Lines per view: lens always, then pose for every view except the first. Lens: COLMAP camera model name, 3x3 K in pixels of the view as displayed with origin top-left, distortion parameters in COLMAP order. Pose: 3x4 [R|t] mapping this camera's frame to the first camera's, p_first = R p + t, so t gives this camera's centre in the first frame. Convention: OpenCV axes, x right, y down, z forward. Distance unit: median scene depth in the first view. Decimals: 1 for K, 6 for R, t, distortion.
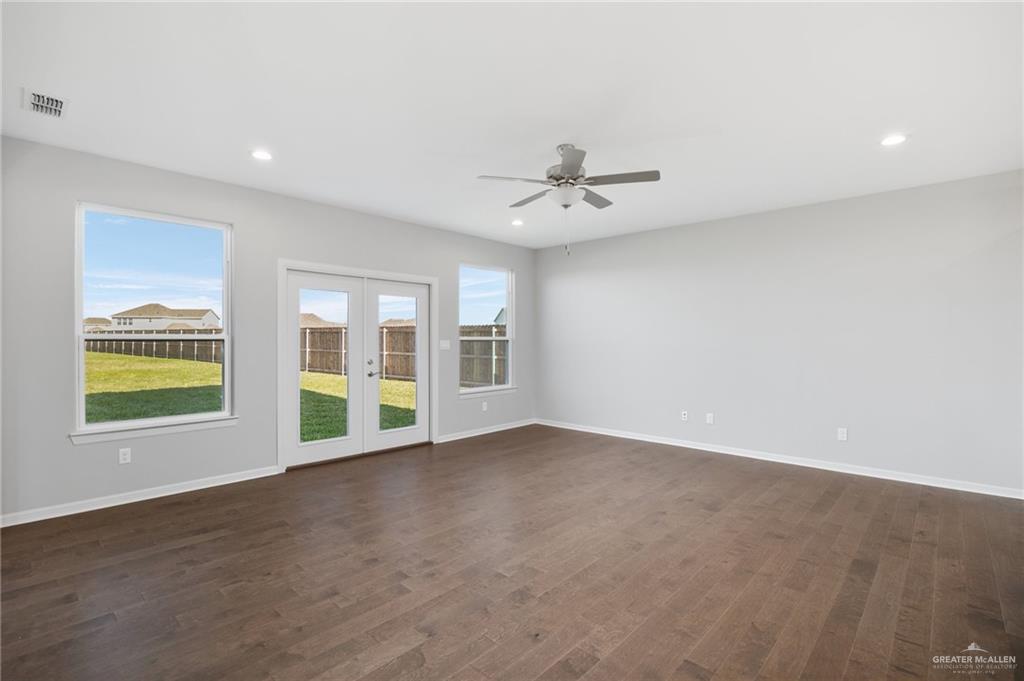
lens RADIAL K [[441.3, 0, 510.4], [0, 441.3, 337.6], [0, 0, 1]] dist [-0.002116, -0.000023]
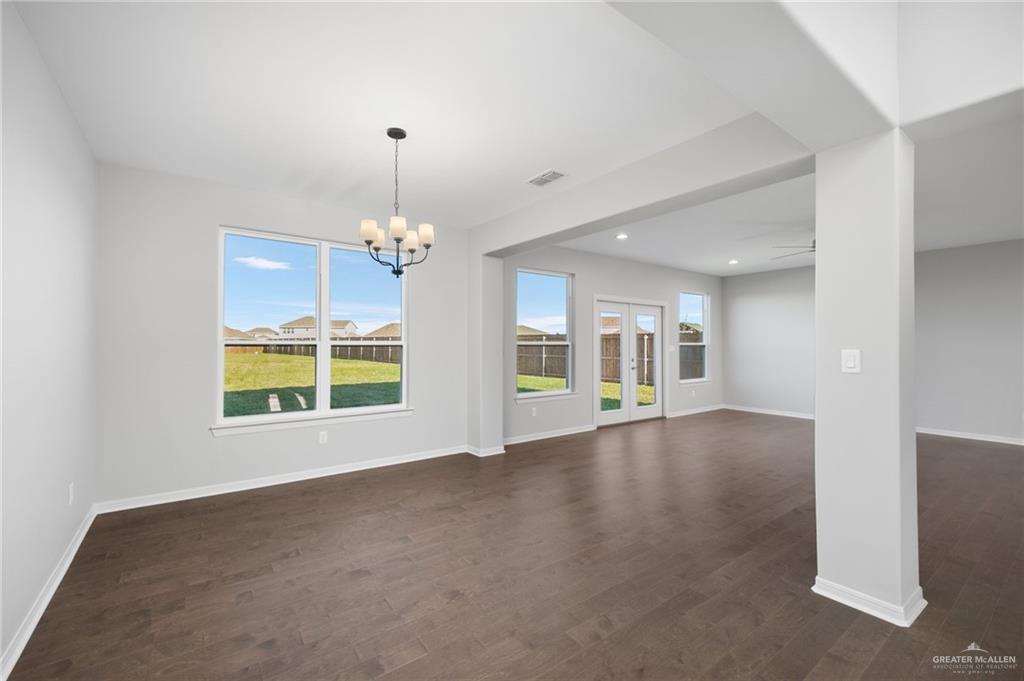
lens RADIAL K [[433.8, 0, 513.4], [0, 433.8, 339.4], [0, 0, 1]] dist [0.028424, 0.000104]
pose [[0.992493, -0.004552, -0.122218, -0.209116], [0.003665, 0.999965, -0.007482, -0.001866], [0.122248, 0.006978, 0.992475, -0.196667]]
